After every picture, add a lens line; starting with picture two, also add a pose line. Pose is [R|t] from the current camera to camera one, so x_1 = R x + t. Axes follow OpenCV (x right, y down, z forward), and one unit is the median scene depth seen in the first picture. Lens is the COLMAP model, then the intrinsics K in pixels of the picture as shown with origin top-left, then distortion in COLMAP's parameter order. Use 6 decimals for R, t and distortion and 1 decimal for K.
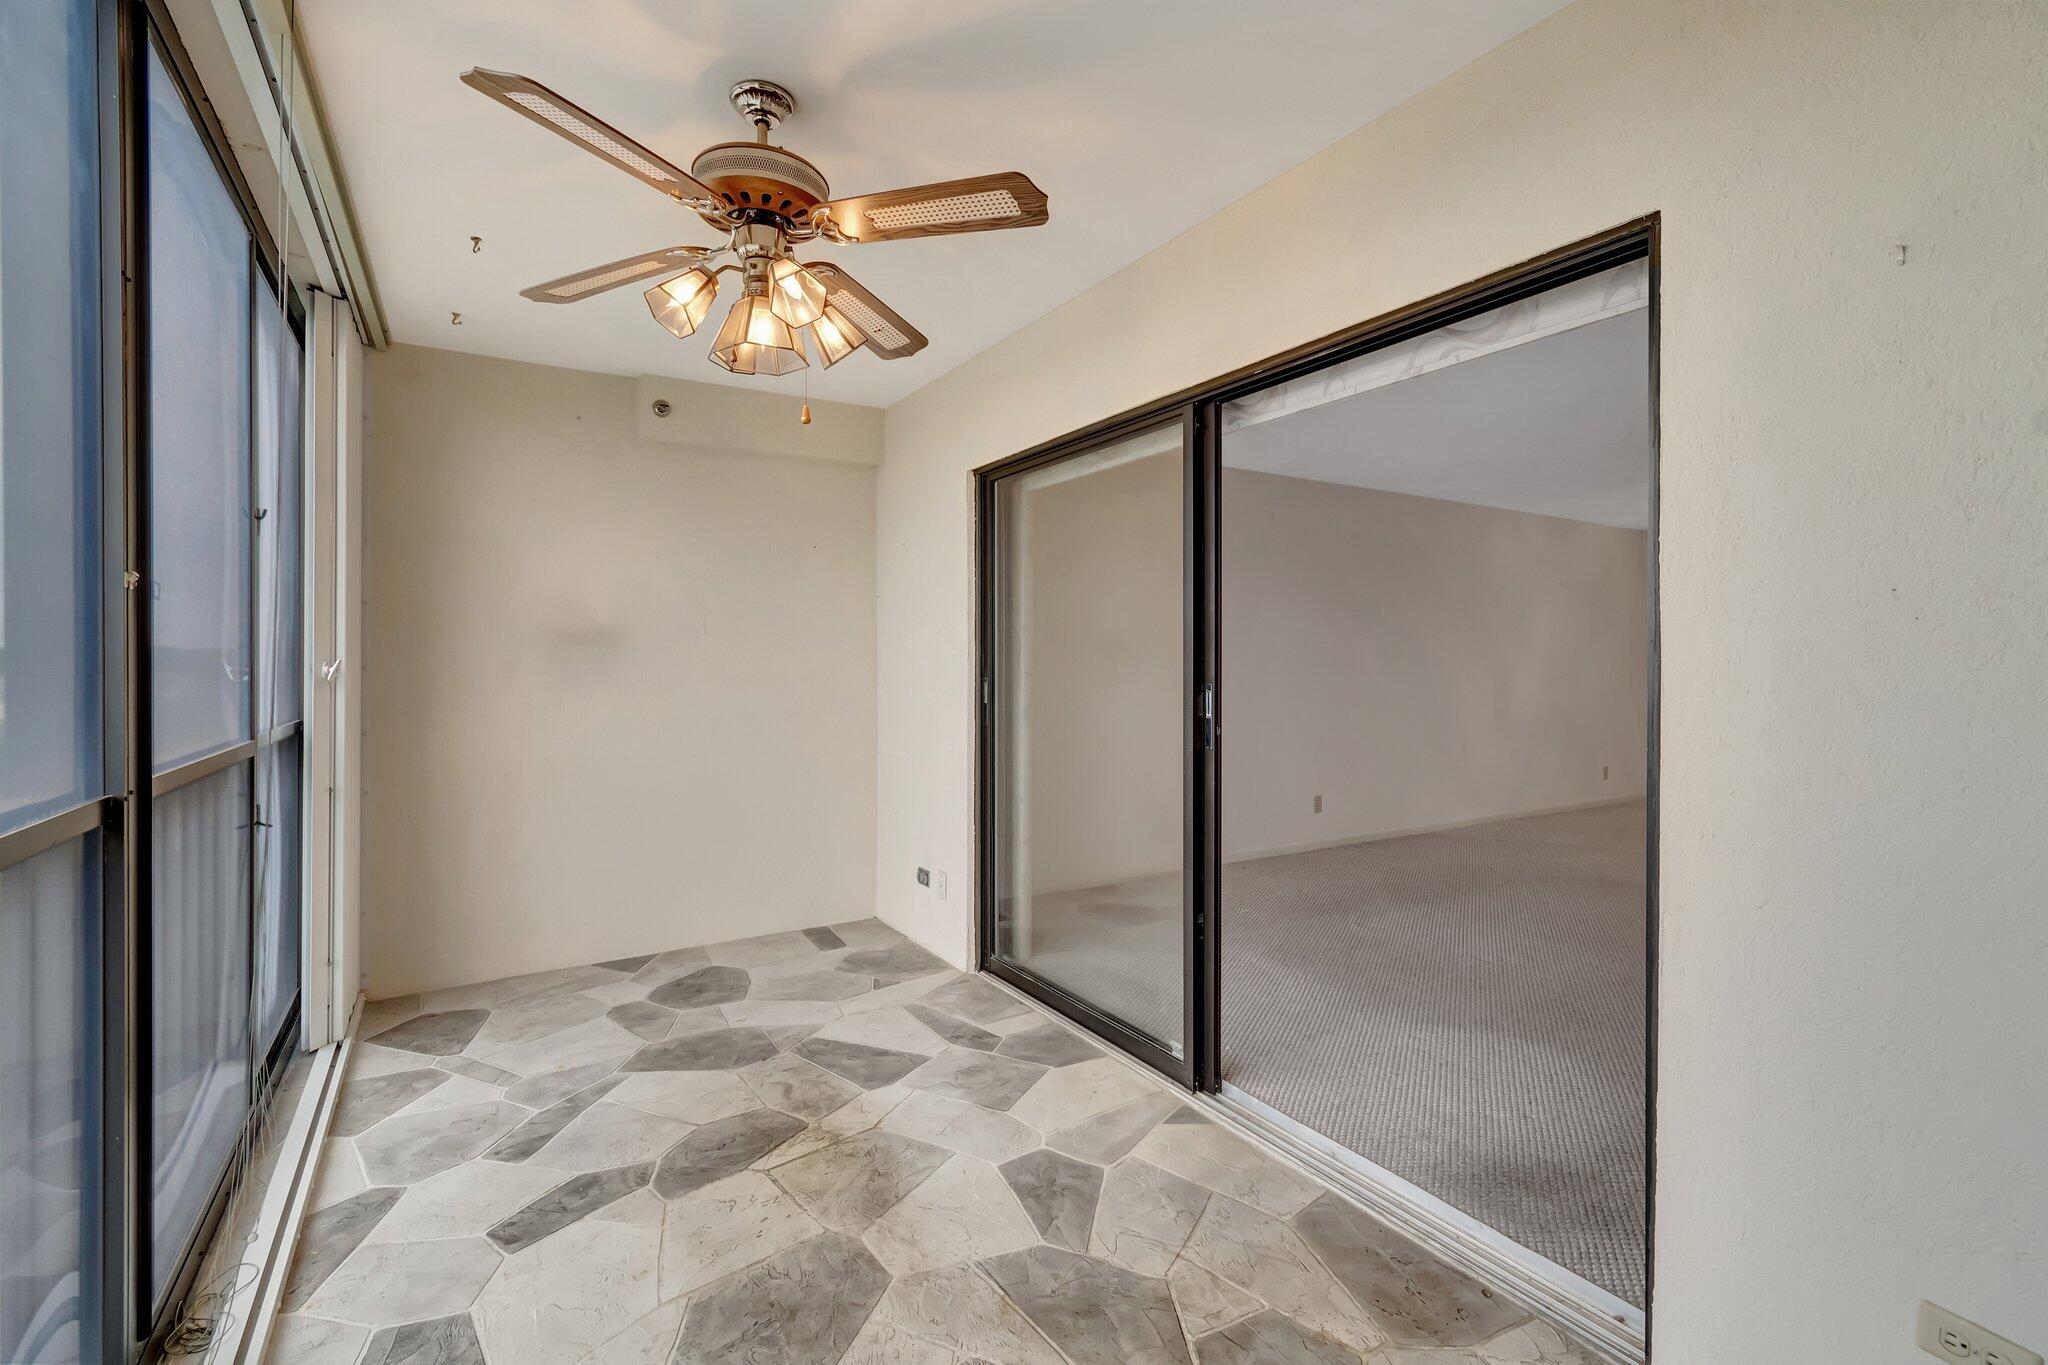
lens RADIAL K [[901.8, 0, 1018.9], [0, 901.8, 676.6], [0, 0, 1]] dist [0.006252, -0.003108]
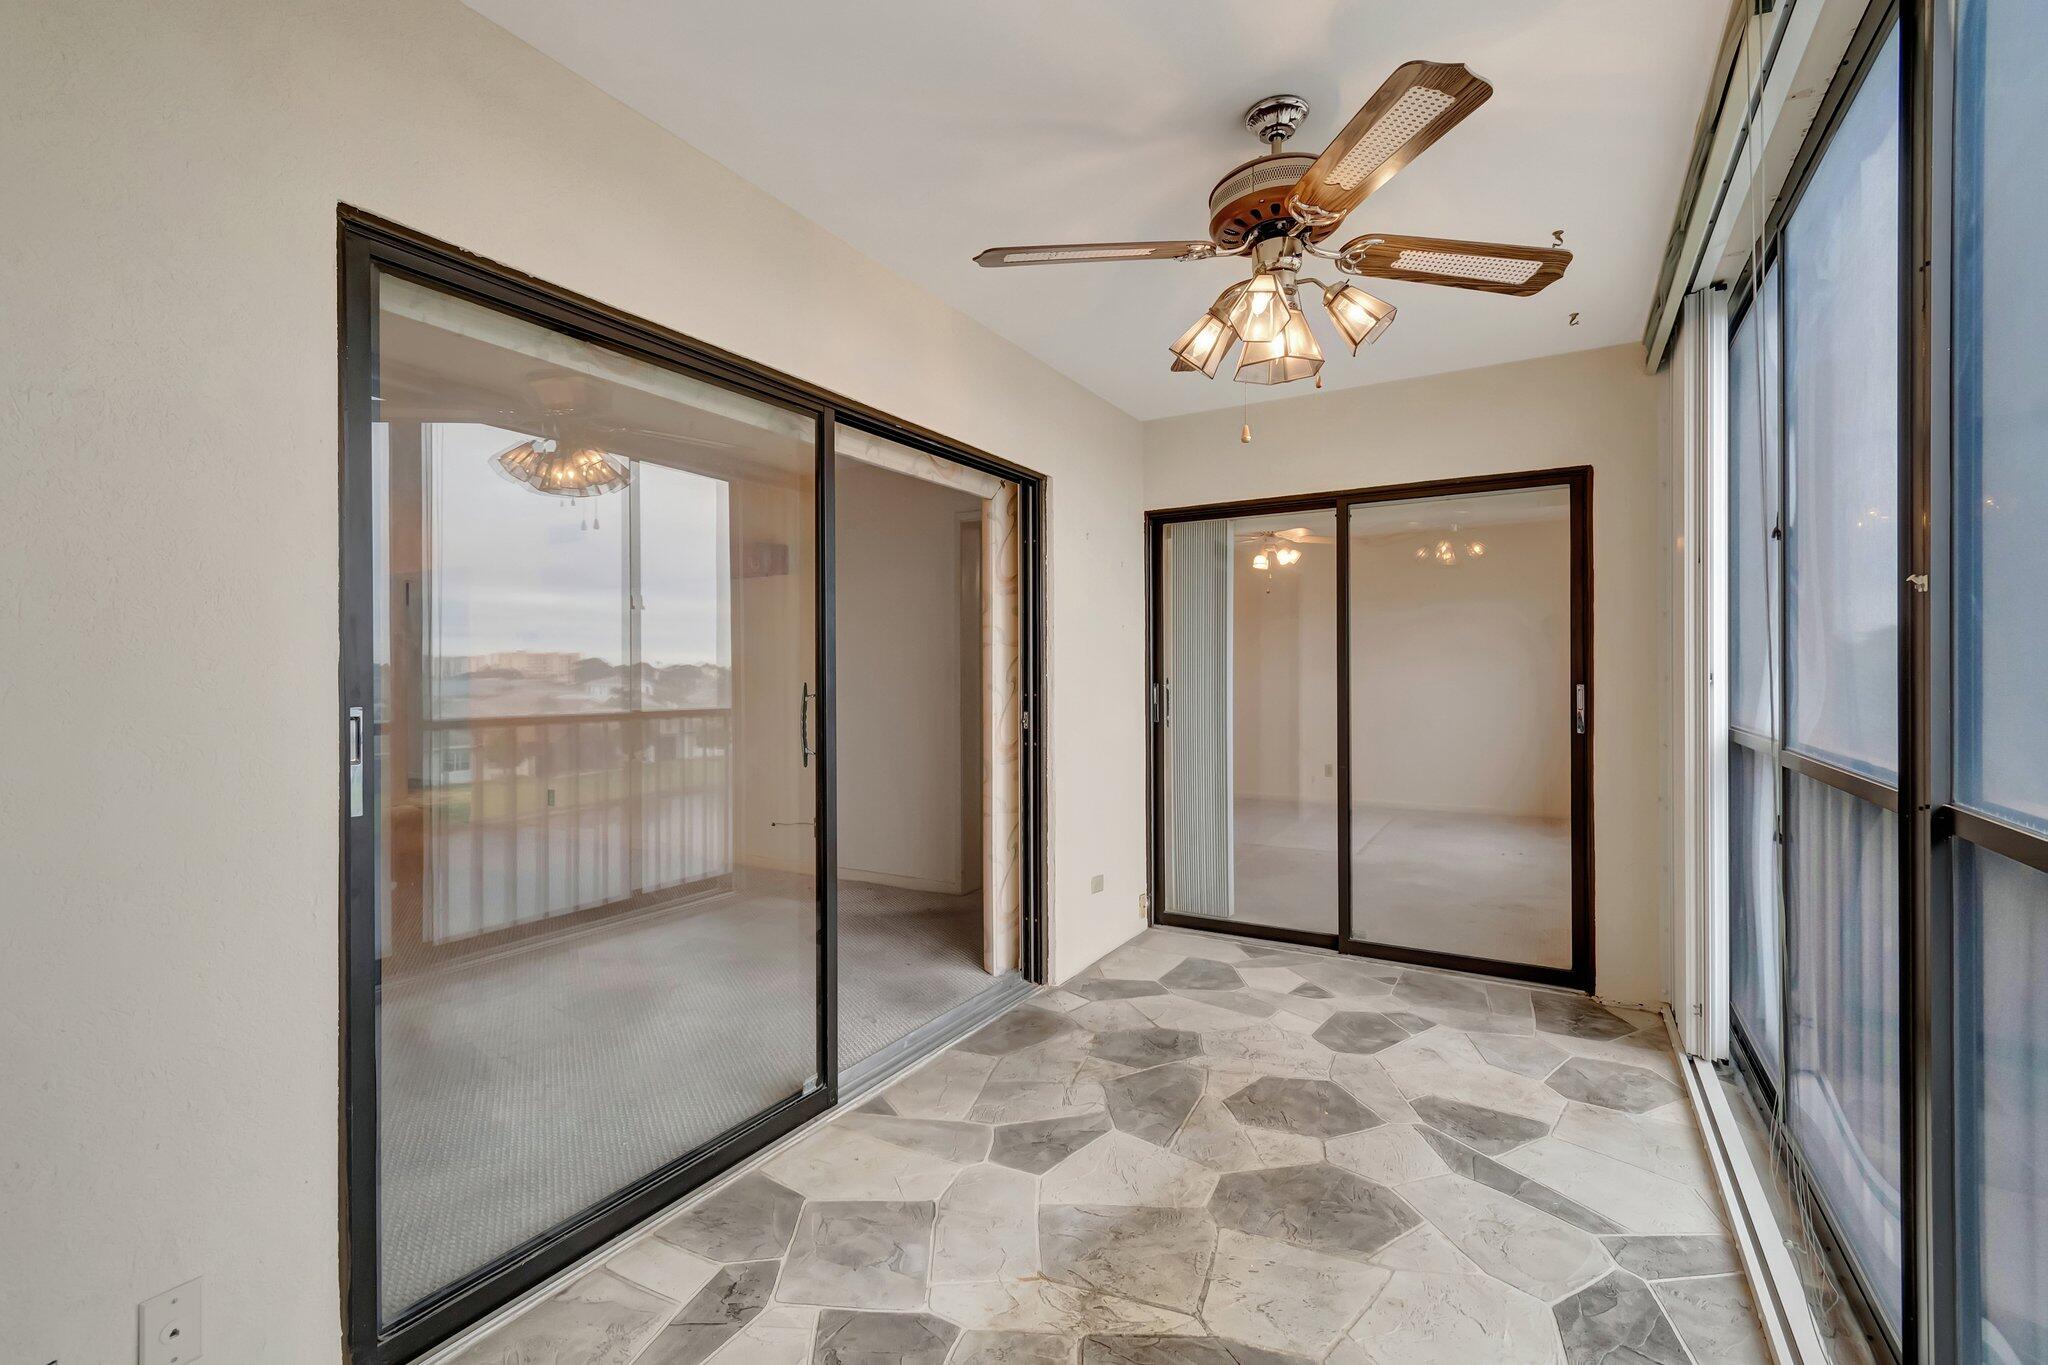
lens RADIAL K [[901.8, 0, 1019.5], [0, 901.8, 669.3], [0, 0, 1]] dist [0.006252, -0.003108]
pose [[-0.467864, 0.001935, 0.883798, -0.939369], [0.013123, 0.999903, 0.004758, -0.019127], [-0.883703, 0.013824, -0.467844, 1.556588]]
